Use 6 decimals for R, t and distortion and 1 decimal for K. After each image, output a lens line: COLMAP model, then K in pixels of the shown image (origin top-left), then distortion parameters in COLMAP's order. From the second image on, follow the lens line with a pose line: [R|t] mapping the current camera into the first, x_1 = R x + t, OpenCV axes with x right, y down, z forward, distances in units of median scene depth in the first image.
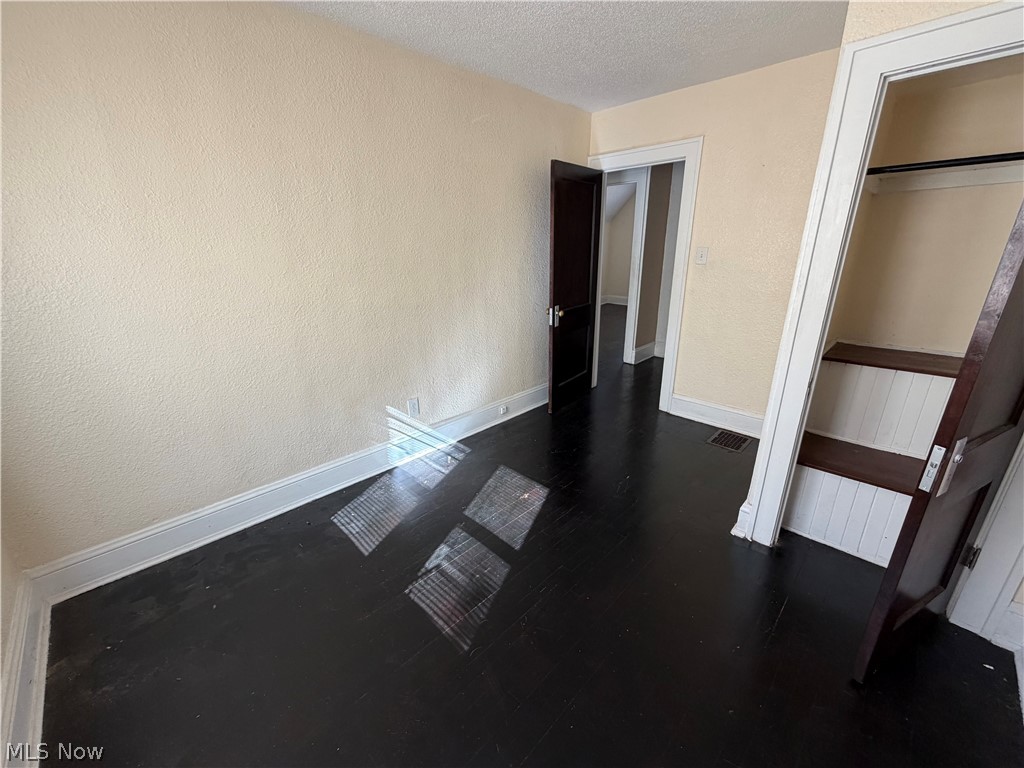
lens RADIAL K [[408.9, 0, 509.4], [0, 408.9, 383.0], [0, 0, 1]] dist [0.000479, 0.000623]
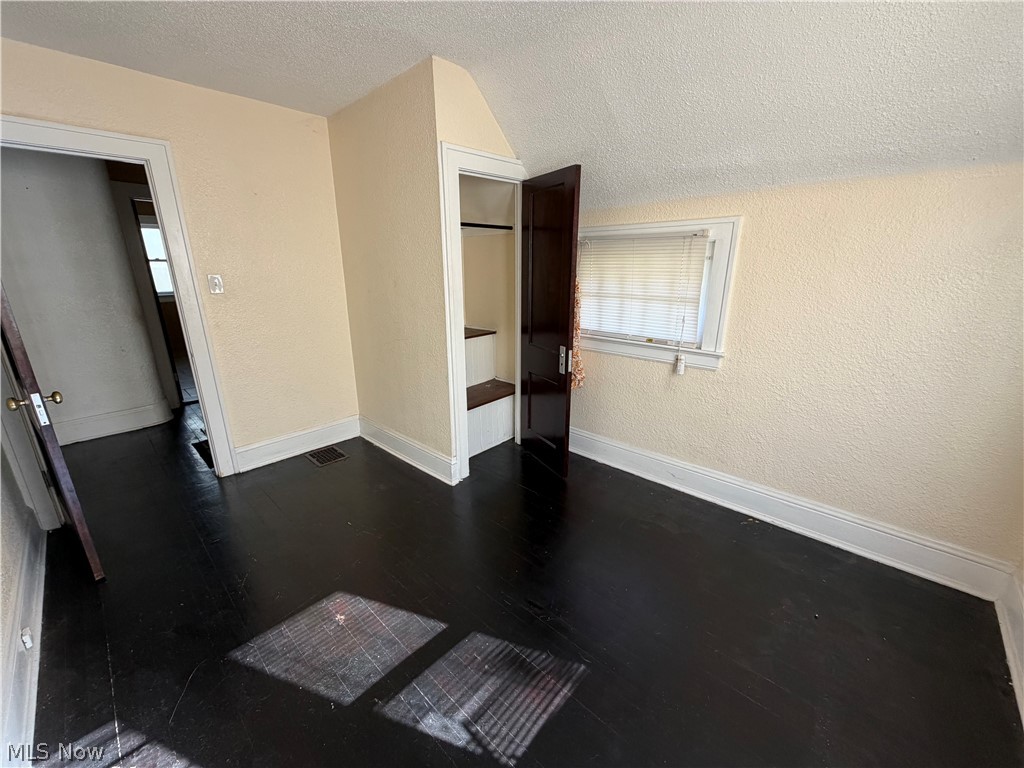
lens RADIAL K [[408.9, 0, 509.4], [0, 408.9, 383.0], [0, 0, 1]] dist [0.000479, 0.000623]
pose [[-0.032872, -0.258152, 0.965545, -0.723379], [0.335339, 0.907218, 0.253975, -0.226172], [-0.941524, 0.332133, 0.056746, 0.741468]]
